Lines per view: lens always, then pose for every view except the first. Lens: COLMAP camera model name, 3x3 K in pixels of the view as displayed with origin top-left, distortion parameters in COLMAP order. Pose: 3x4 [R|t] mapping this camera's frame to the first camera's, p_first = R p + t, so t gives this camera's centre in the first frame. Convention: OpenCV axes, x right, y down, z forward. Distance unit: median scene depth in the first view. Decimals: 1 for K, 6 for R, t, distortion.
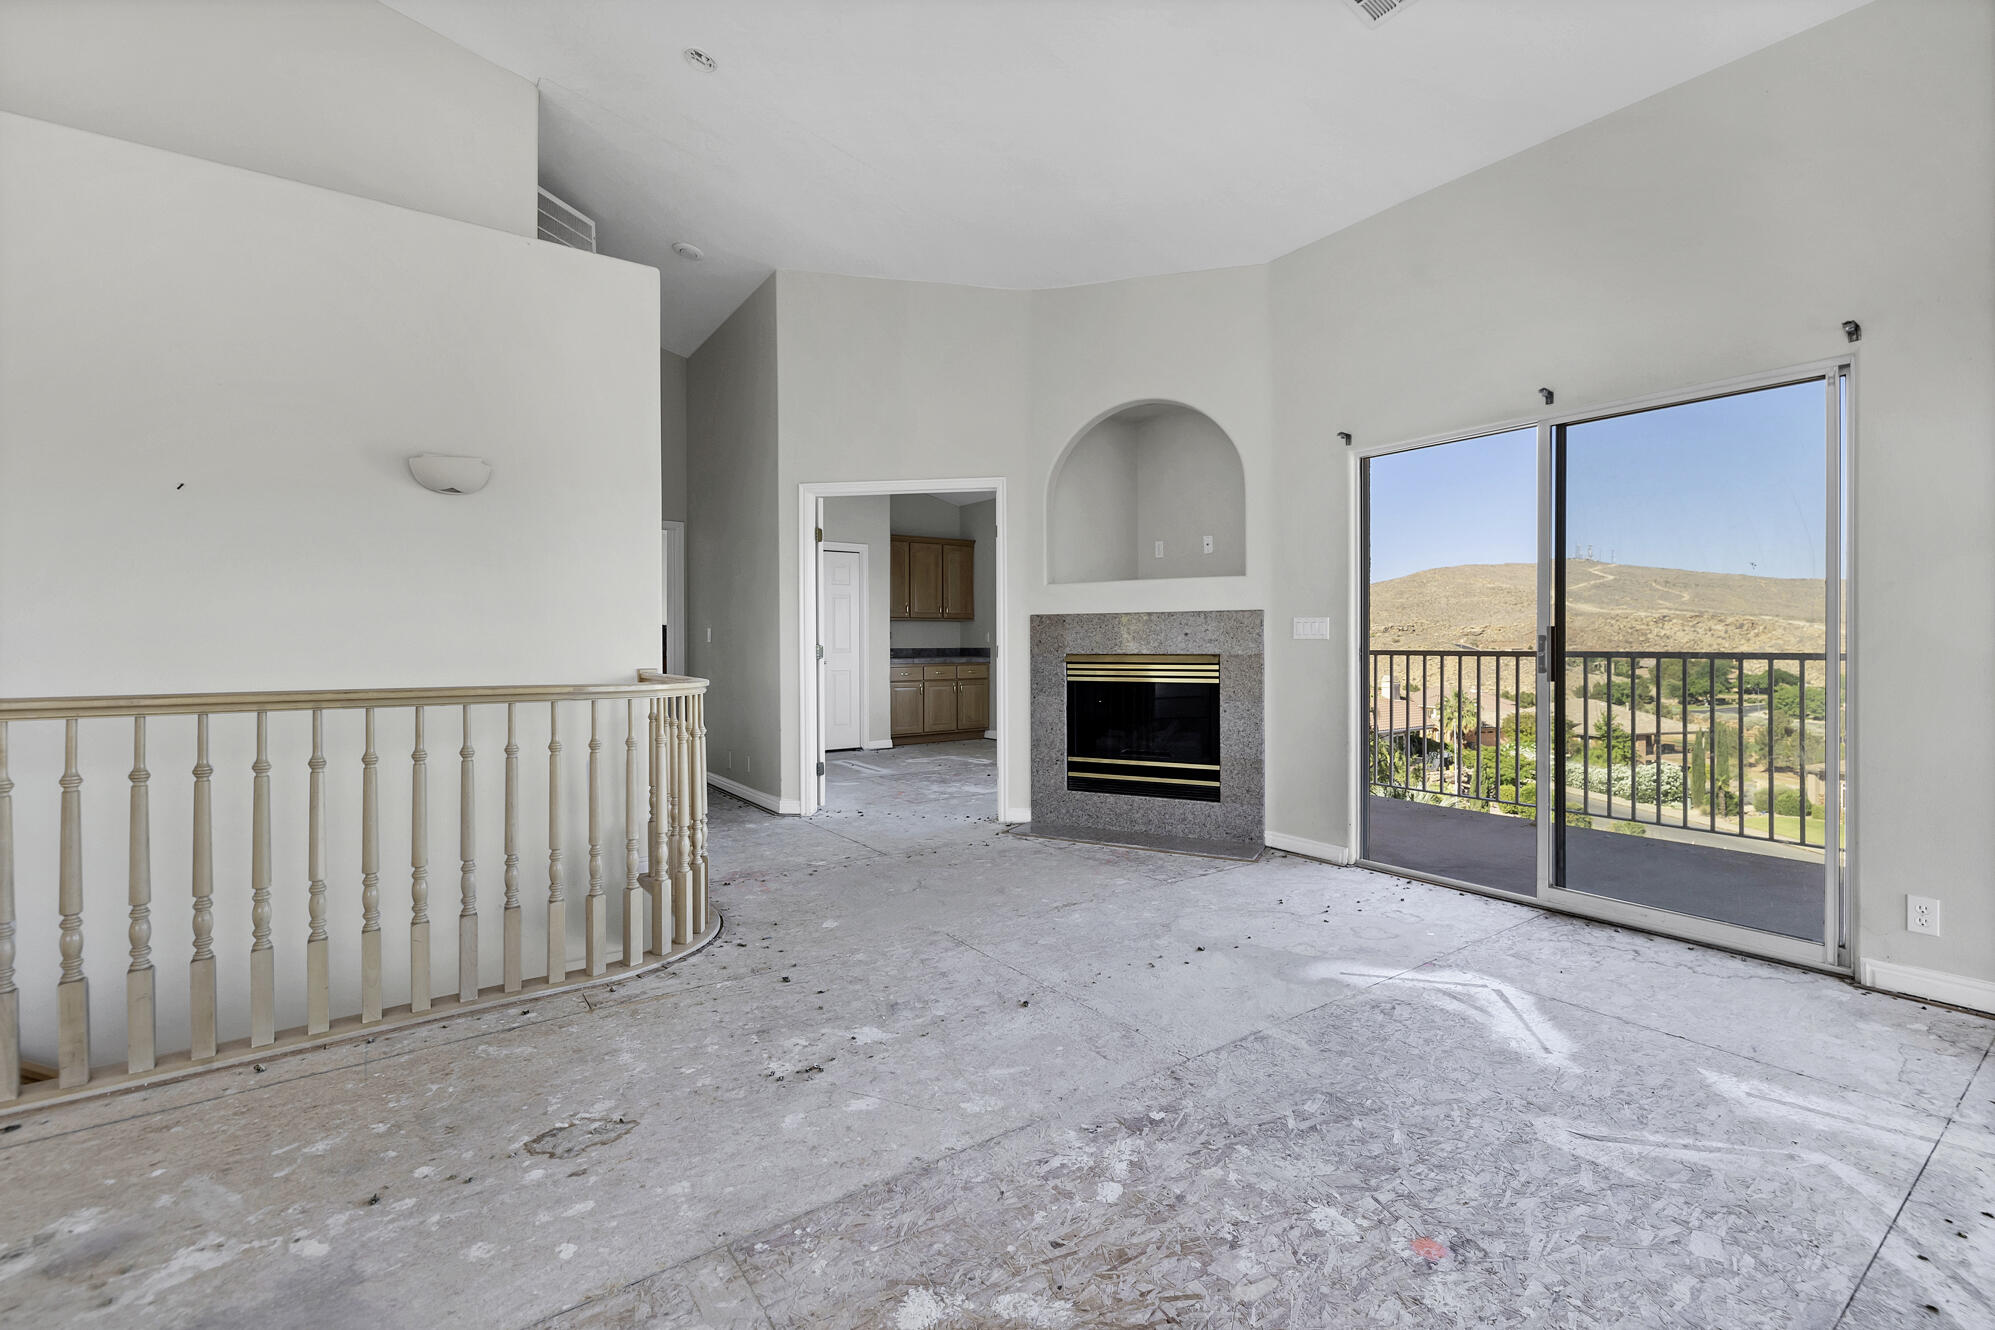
lens RADIAL K [[858.0, 0, 1000.5], [0, 858.0, 656.2], [0, 0, 1]] dist [0.006510, -0.000192]
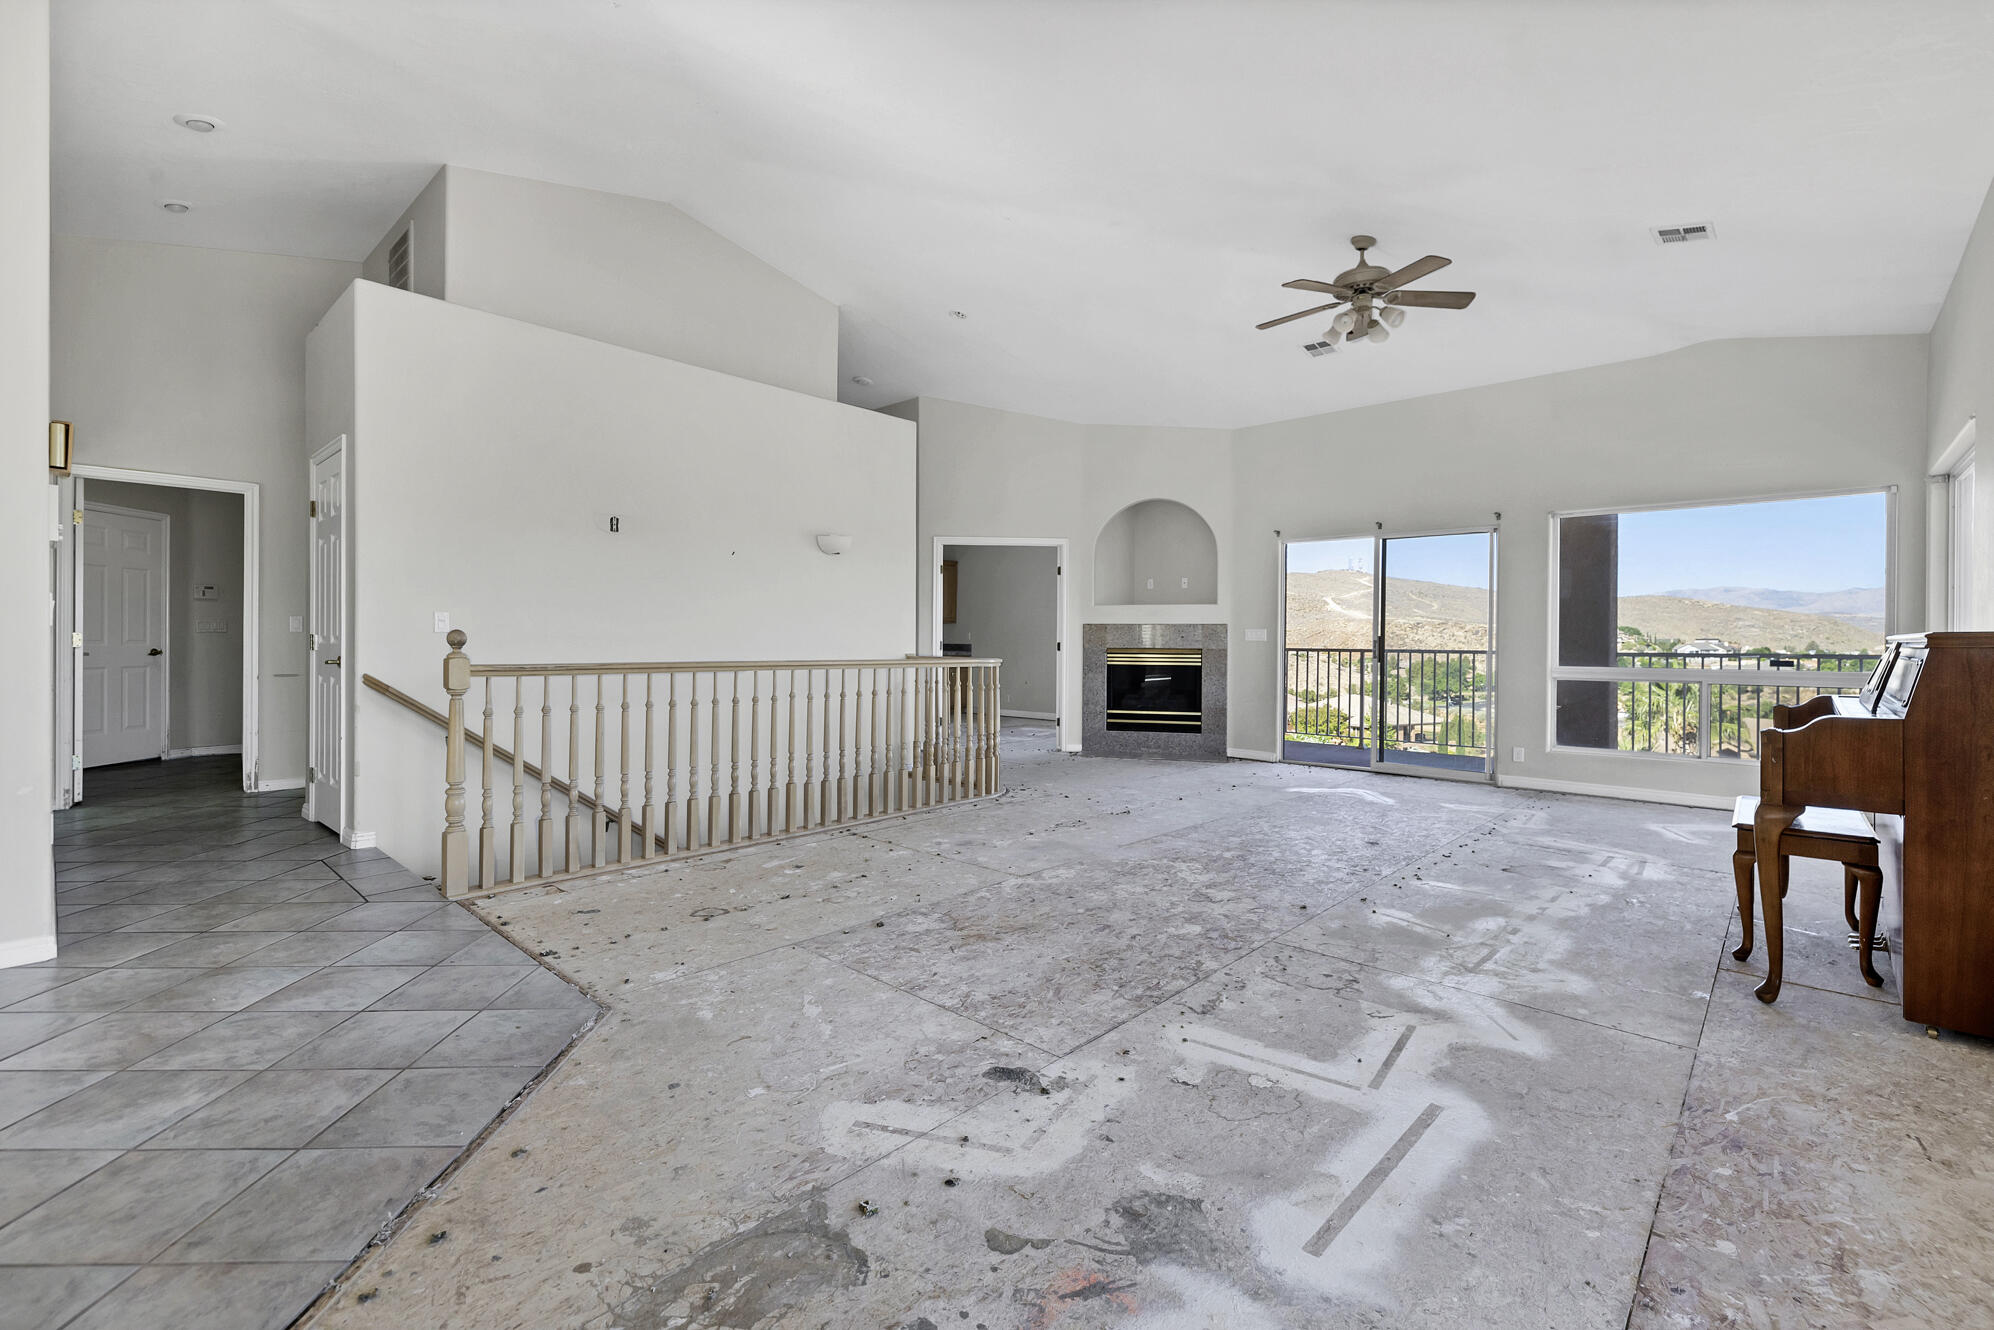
lens RADIAL K [[857.5, 0, 995.9], [0, 857.5, 656.1], [0, 0, 1]] dist [0.006510, -0.000192]
pose [[0.979951, 0.010650, 0.198955, -0.515831], [-0.011364, 0.999932, 0.002451, 0.013083], [-0.198916, -0.004663, 0.980005, -0.645112]]
